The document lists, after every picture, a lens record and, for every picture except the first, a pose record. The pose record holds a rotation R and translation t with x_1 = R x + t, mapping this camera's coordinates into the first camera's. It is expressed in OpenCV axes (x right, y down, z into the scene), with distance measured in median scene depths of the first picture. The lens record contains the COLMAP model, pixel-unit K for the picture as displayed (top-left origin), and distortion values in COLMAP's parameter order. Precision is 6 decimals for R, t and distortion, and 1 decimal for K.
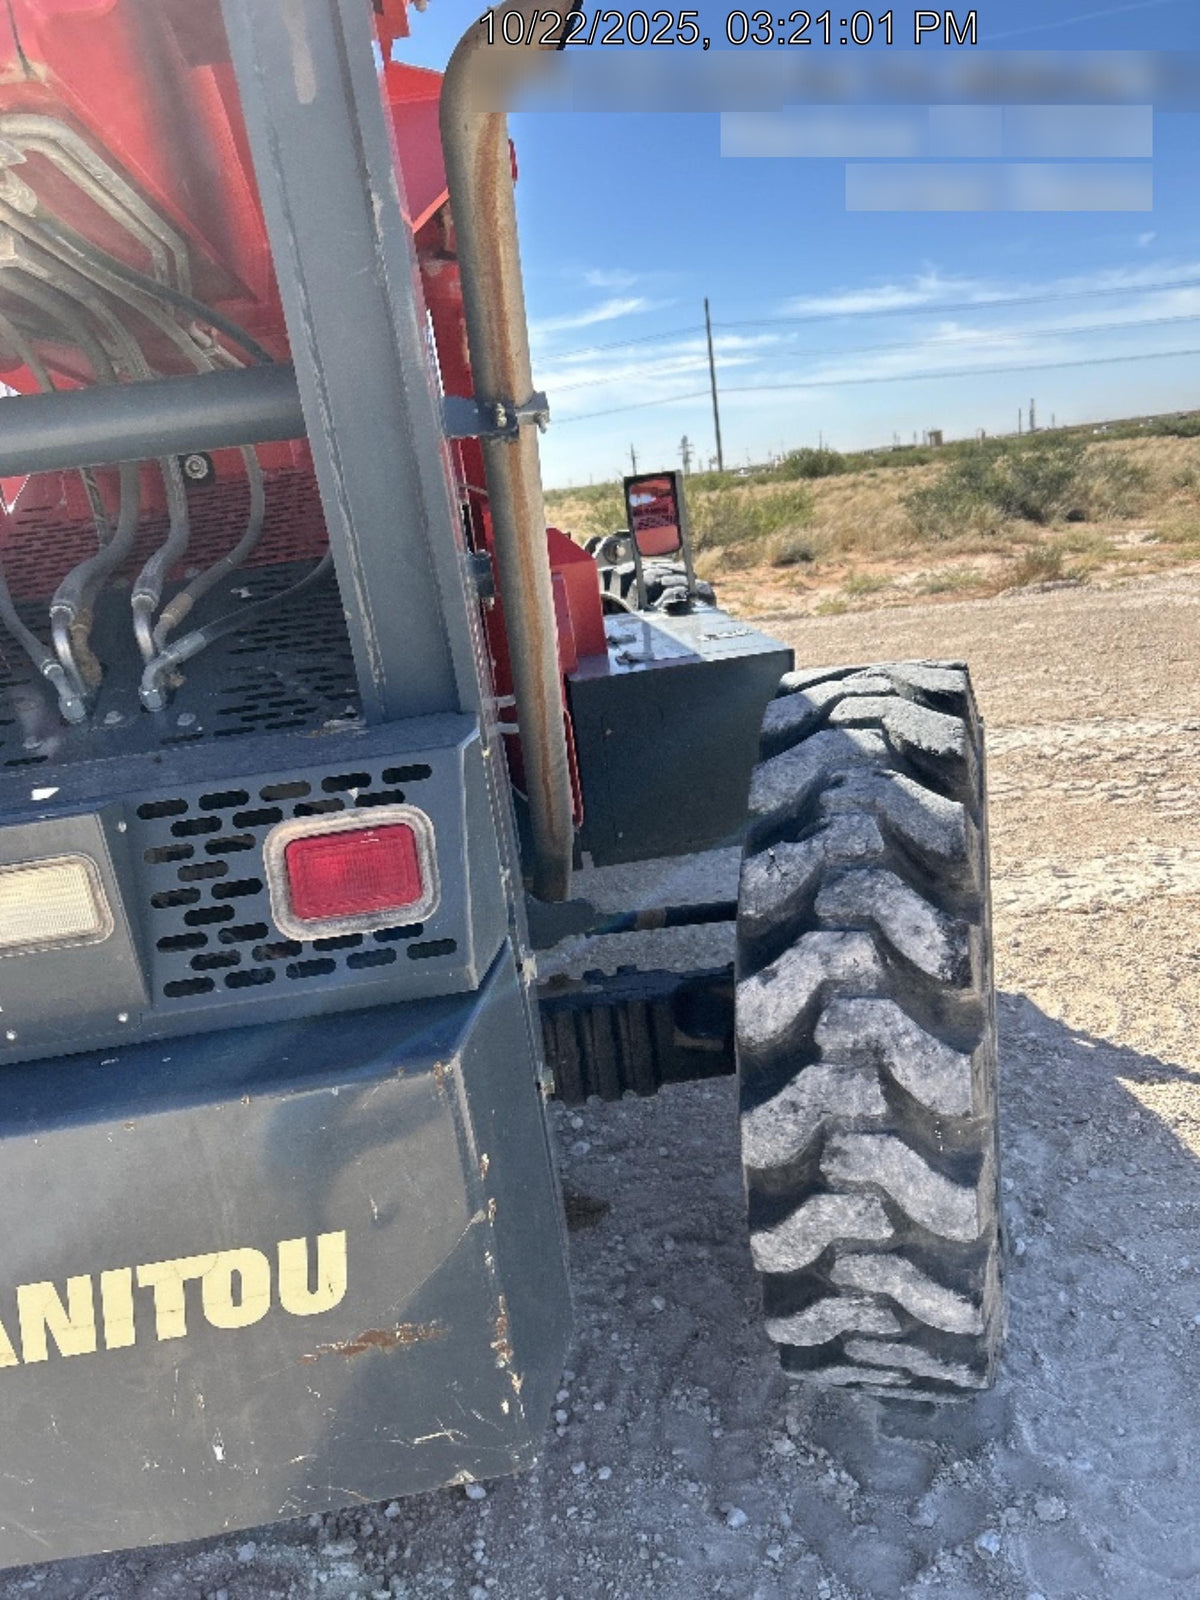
lens RADIAL K [[1249.2, 0, 600.0], [0, 1249.2, 800.0], [0, 0, 1]] dist [0.059730, -0.082616]
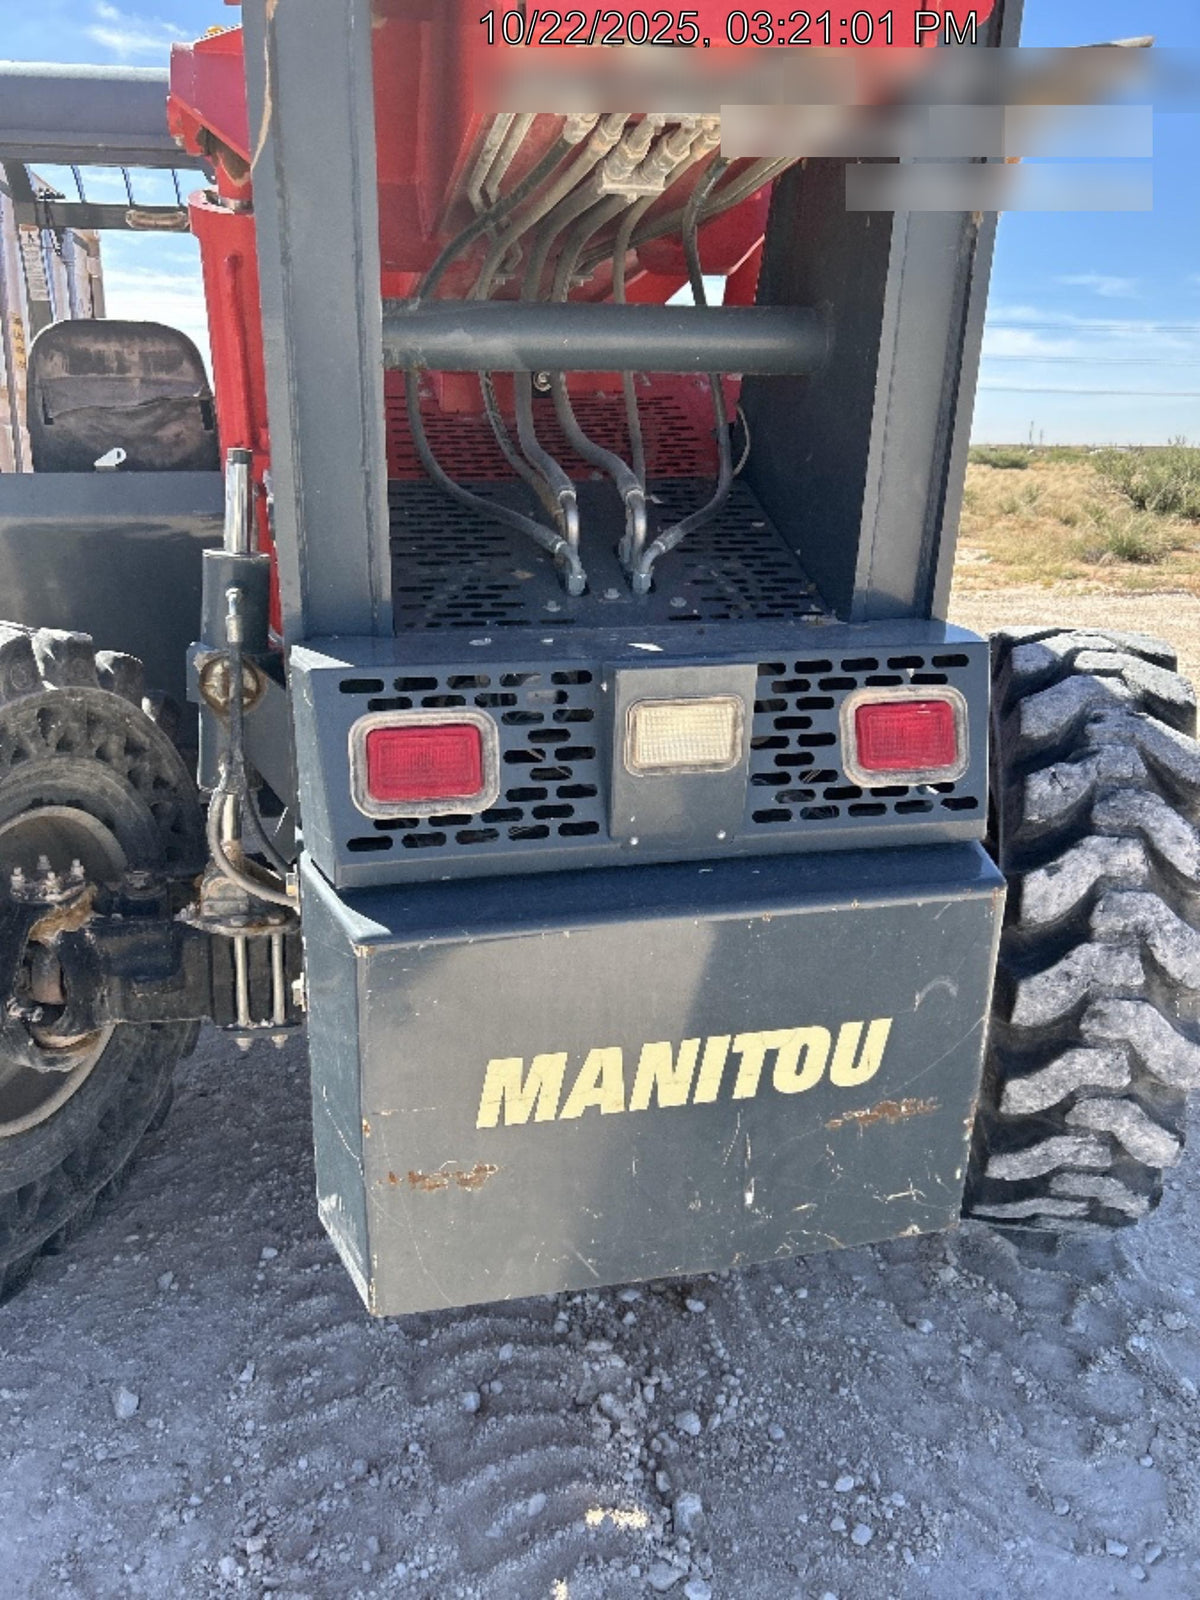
lens RADIAL K [[1244.3, 0, 652.2], [0, 1244.3, 790.3], [0, 0, 1]] dist [0.013833, -0.000757]
pose [[0.980302, 0.089995, 0.175810, -0.465603], [-0.093880, 0.995487, 0.013893, 0.083767], [-0.173766, -0.030124, 0.984326, -0.119572]]
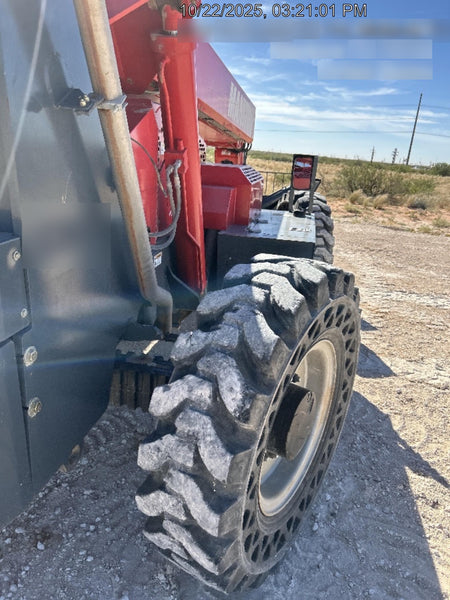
lens RADIAL K [[468.4, 0, 225.0], [0, 468.4, 300.0], [0, 0, 1]] dist [0.059730, -0.082616]
pose [[0.944183, 0.270202, -0.188440, 0.340380], [-0.256531, 0.961956, 0.093987, -0.107157], [0.206667, -0.040401, 0.977577, 0.235826]]
